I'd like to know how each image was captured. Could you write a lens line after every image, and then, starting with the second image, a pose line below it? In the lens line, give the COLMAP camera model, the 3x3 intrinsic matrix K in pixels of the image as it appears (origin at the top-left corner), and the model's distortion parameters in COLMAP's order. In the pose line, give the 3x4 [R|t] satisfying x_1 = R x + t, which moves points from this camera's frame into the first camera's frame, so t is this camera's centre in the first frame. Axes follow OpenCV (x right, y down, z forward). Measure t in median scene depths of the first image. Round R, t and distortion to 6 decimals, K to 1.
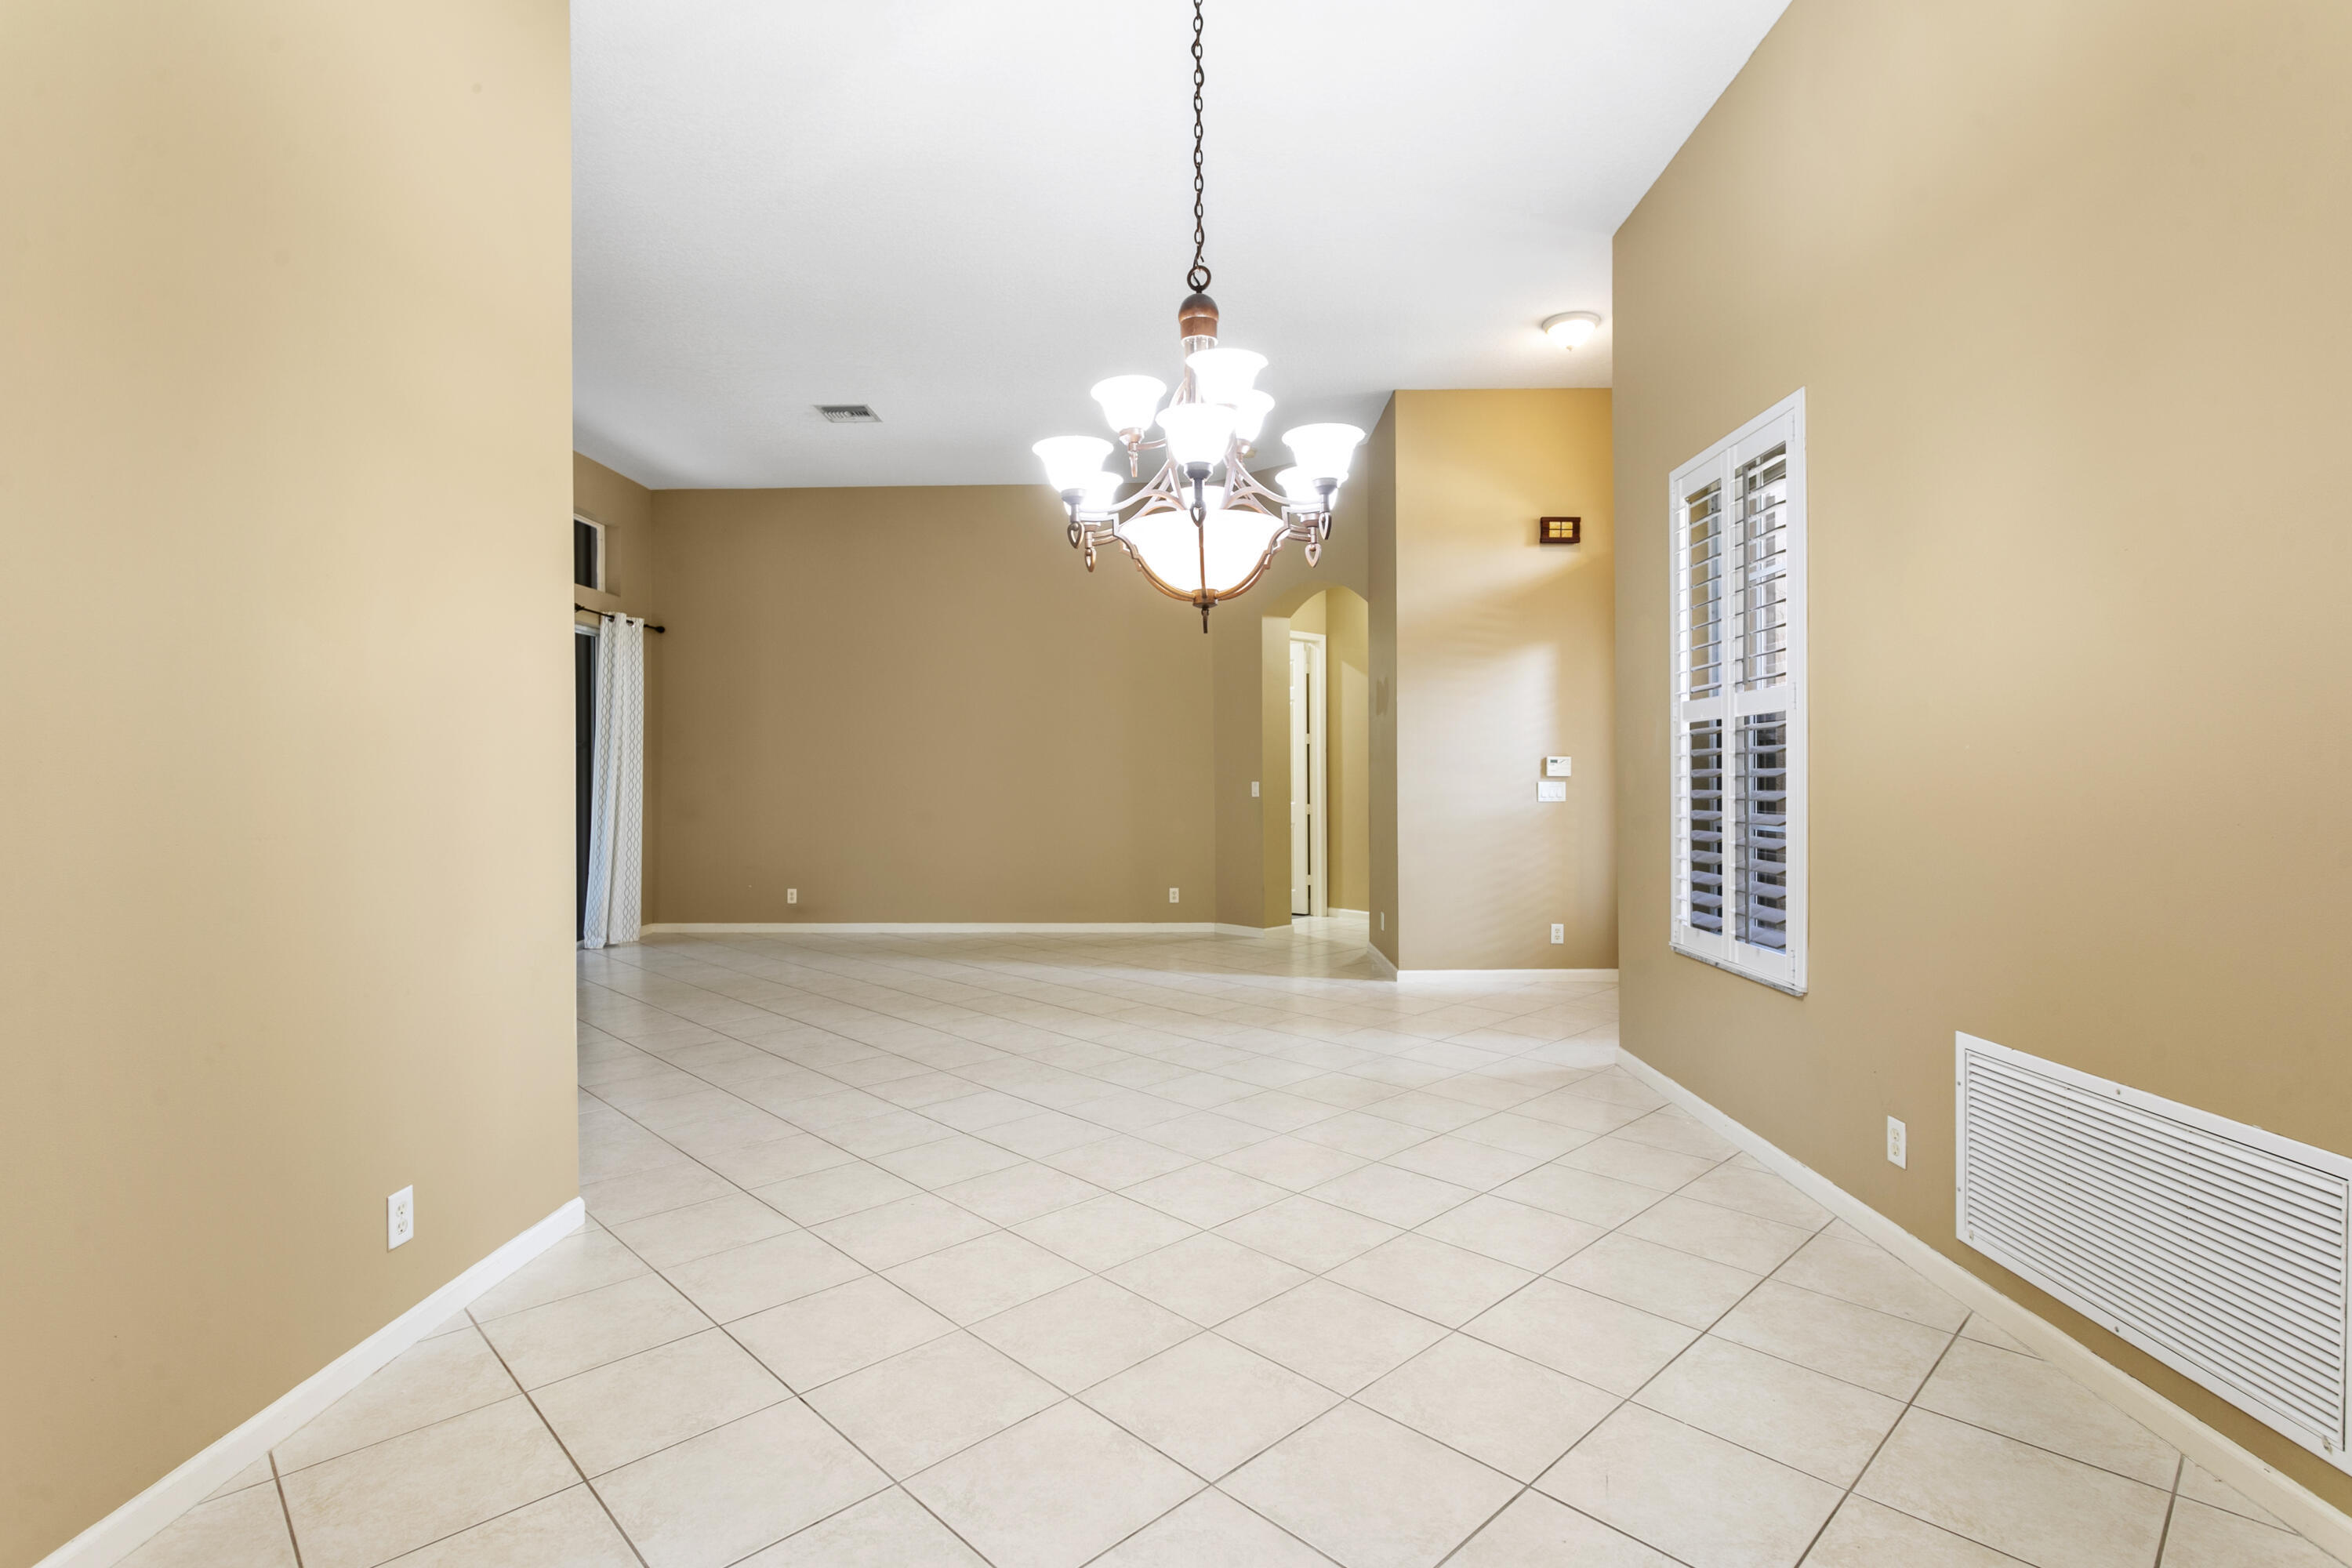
lens RADIAL K [[1134.9, 0, 1176.0], [0, 1134.9, 784.0], [0, 0, 1]] dist [-0.000112, 0.000347]
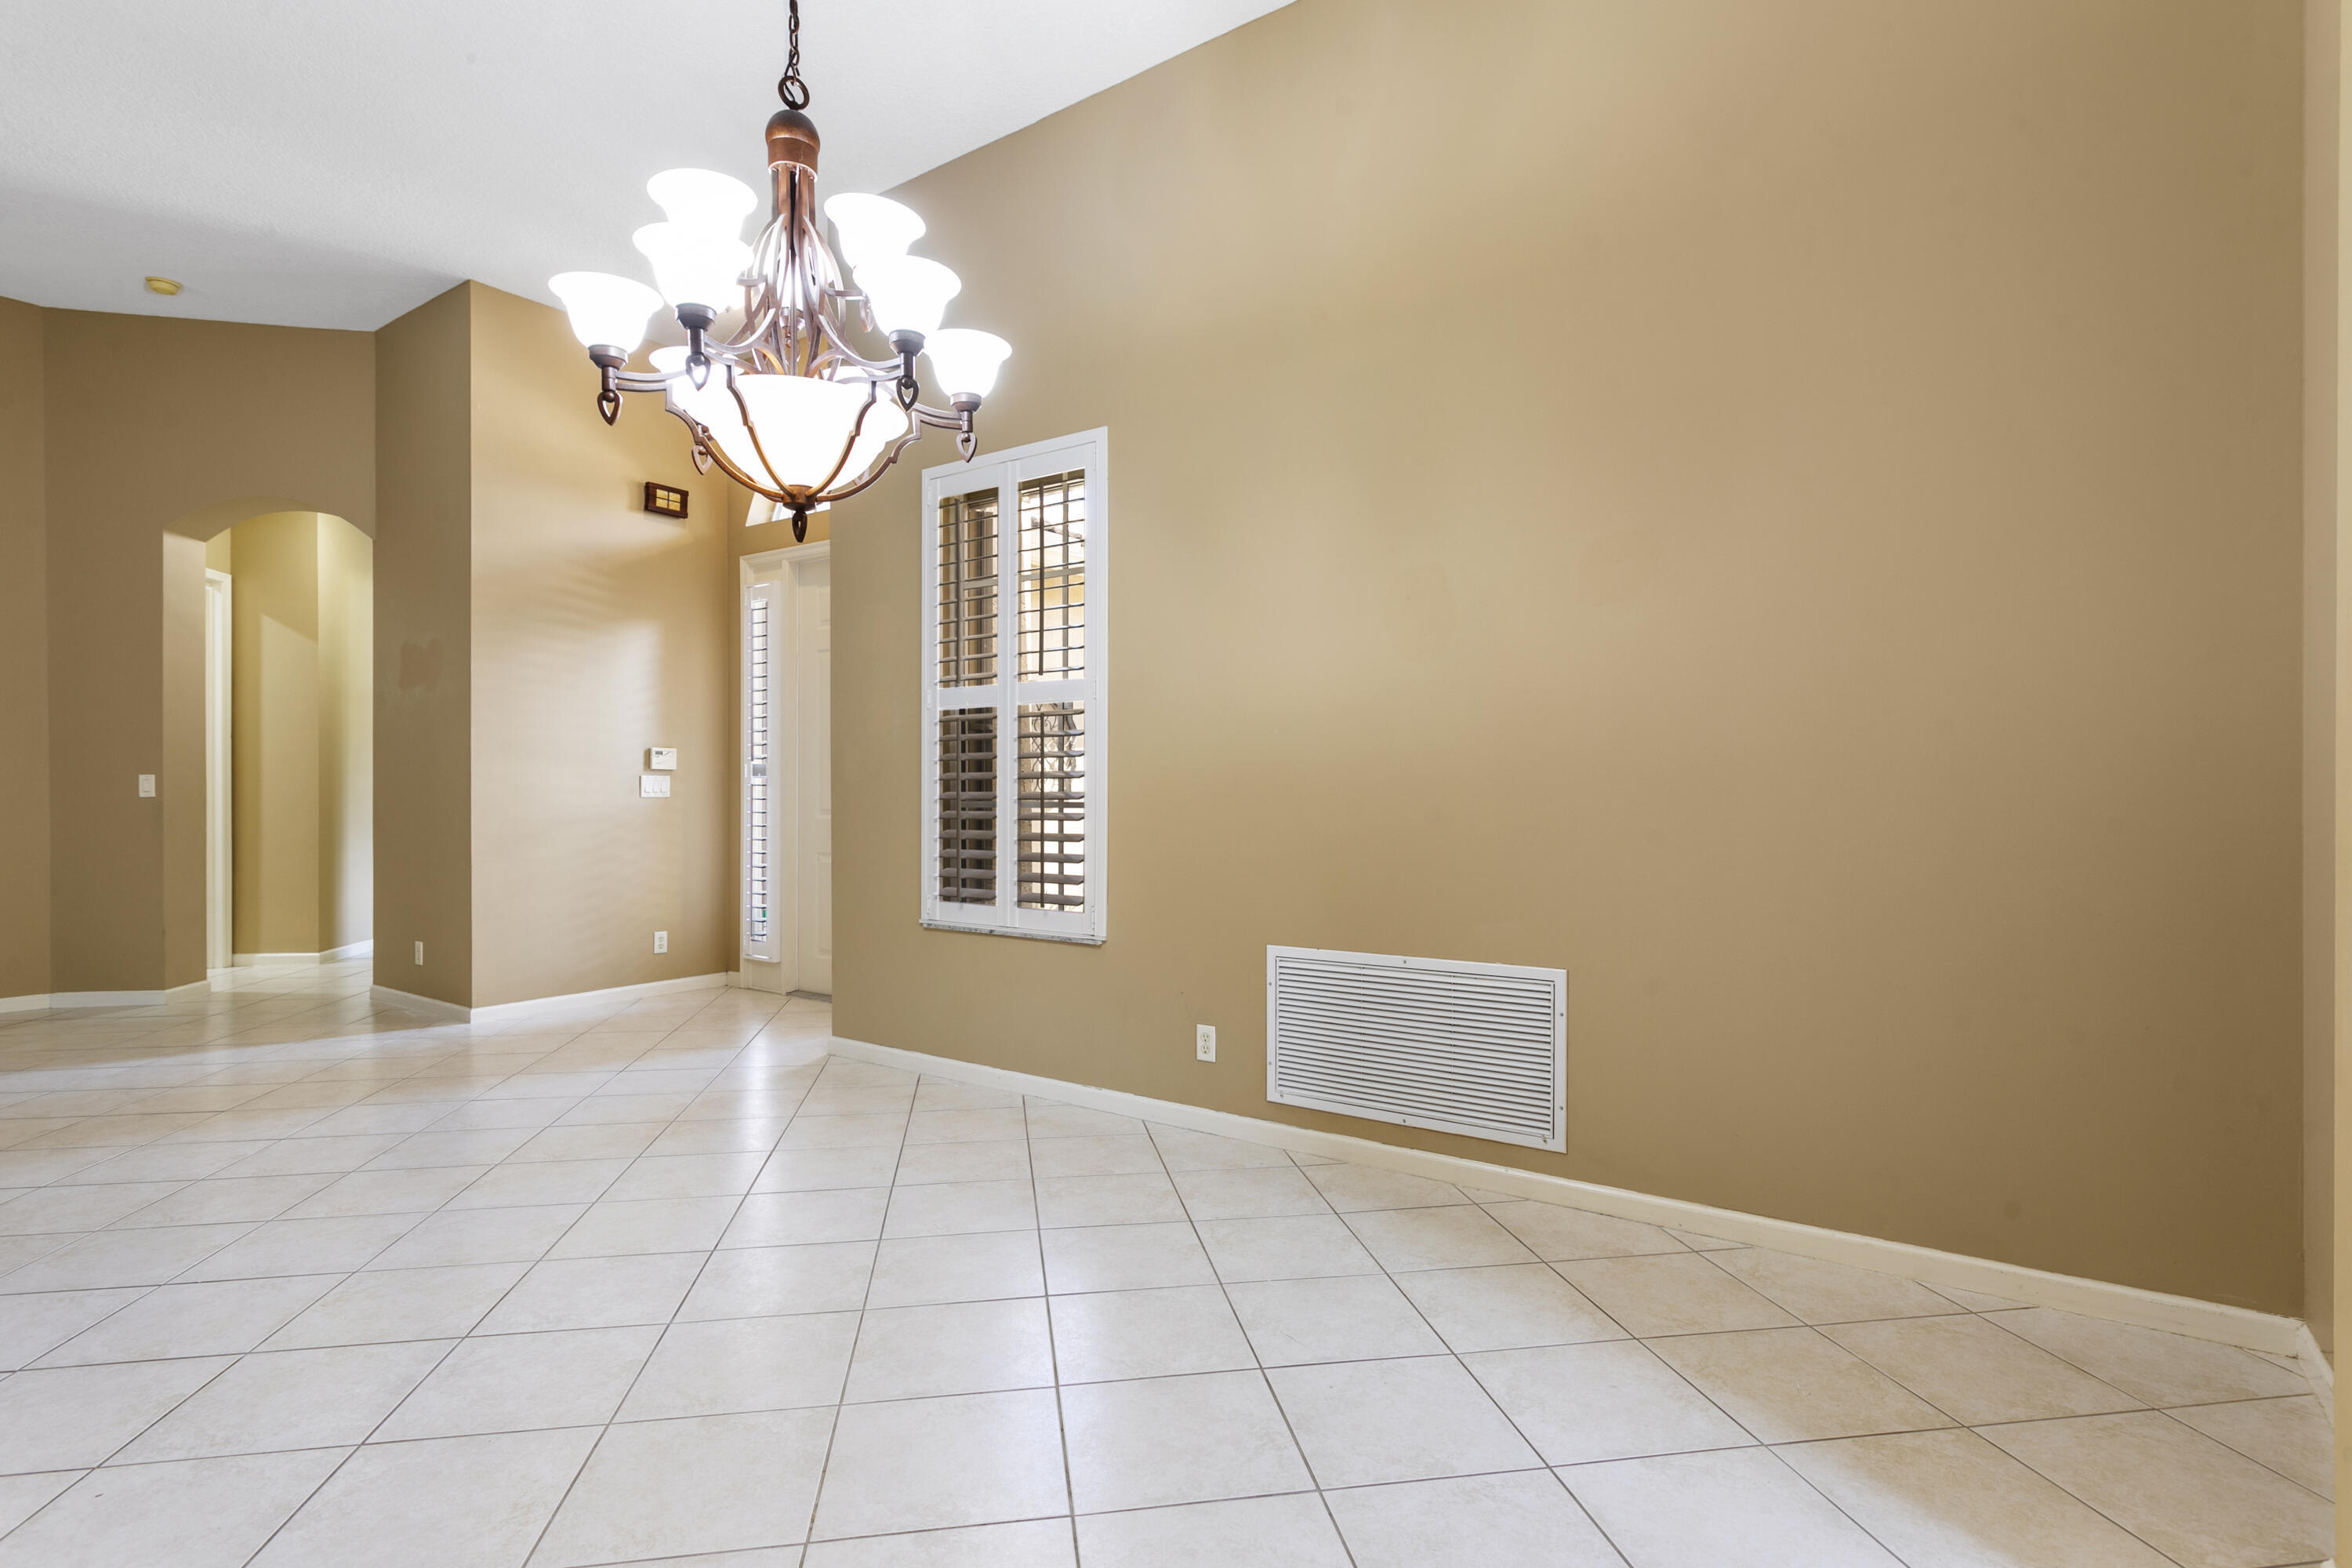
lens RADIAL K [[1154.7, 0, 1200.0], [0, 1154.7, 793.8], [0, 0, 1]] dist [-0.000868, 0.000229]
pose [[0.559787, 0.004120, 0.828627, -0.190759], [0.002328, 0.999976, -0.006544, 0.019934], [-0.828633, 0.005592, 0.559764, 0.123027]]
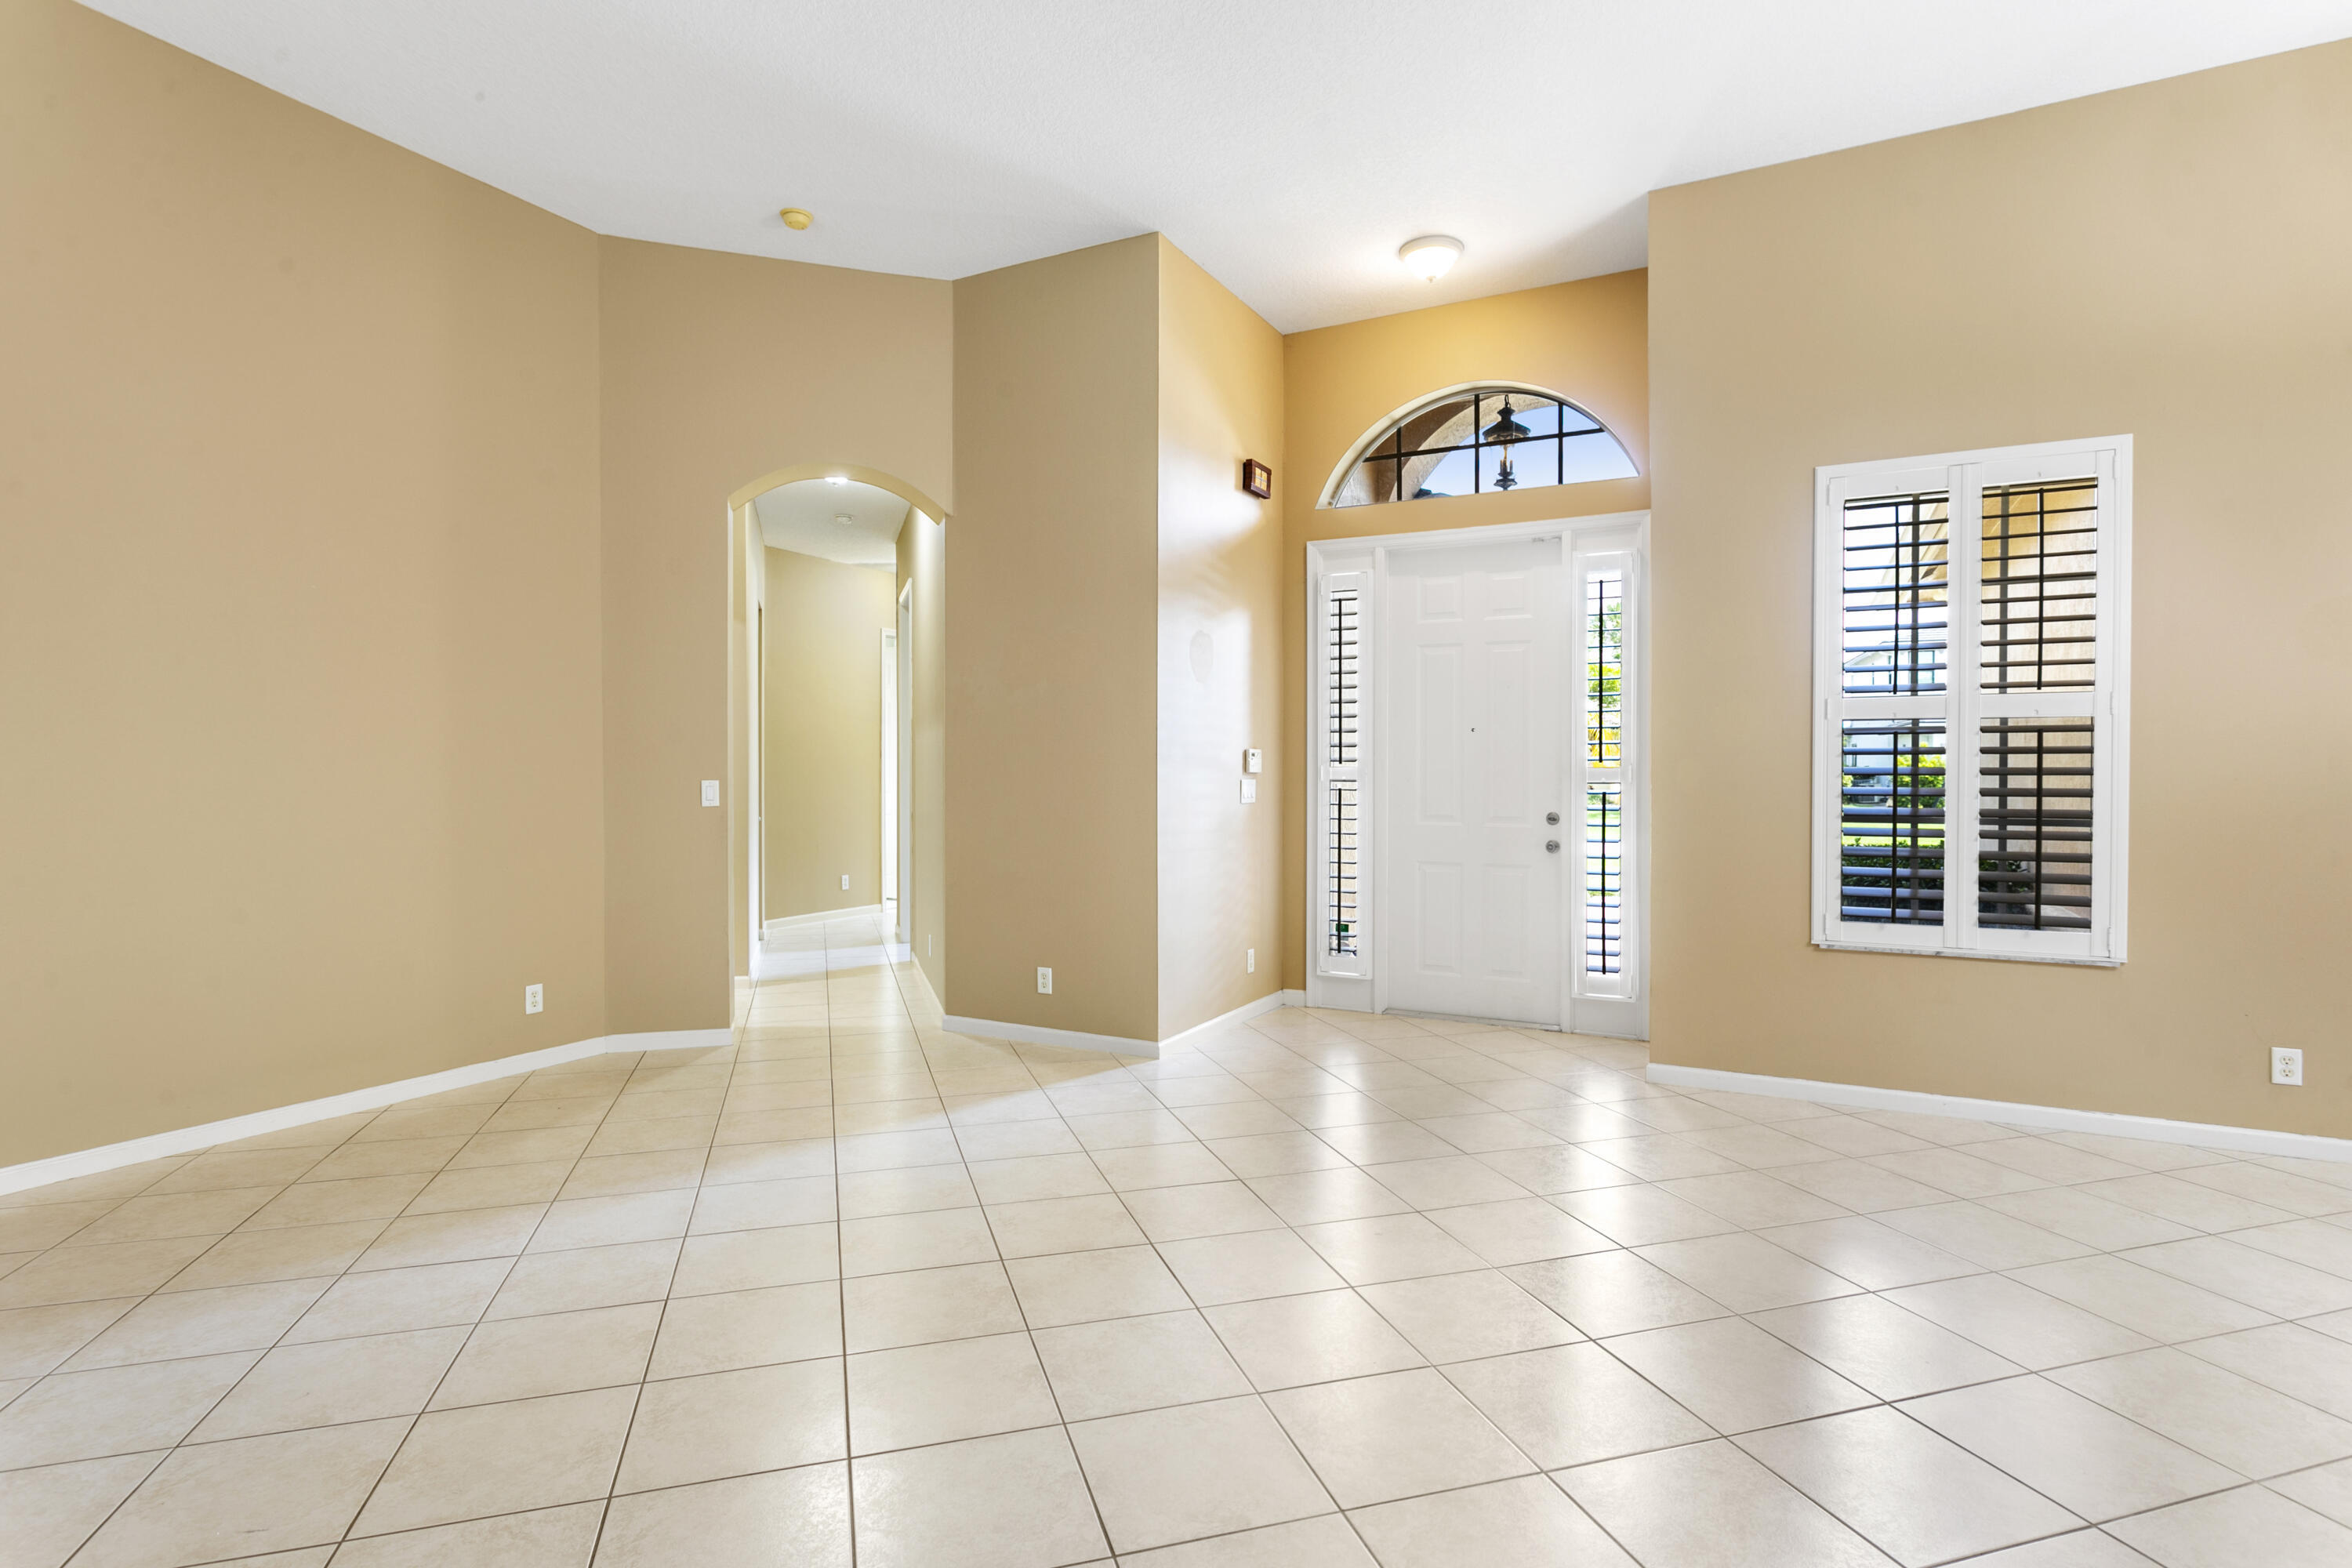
lens RADIAL K [[1177.0, 0, 1182.8], [0, 1177.0, 778.4], [0, 0, 1]] dist [-0.019031, 0.010096]
pose [[0.453486, -0.002422, 0.891260, -0.461650], [0.004083, 0.999991, 0.000640, -0.003287], [-0.891254, 0.003349, 0.453492, 0.653147]]
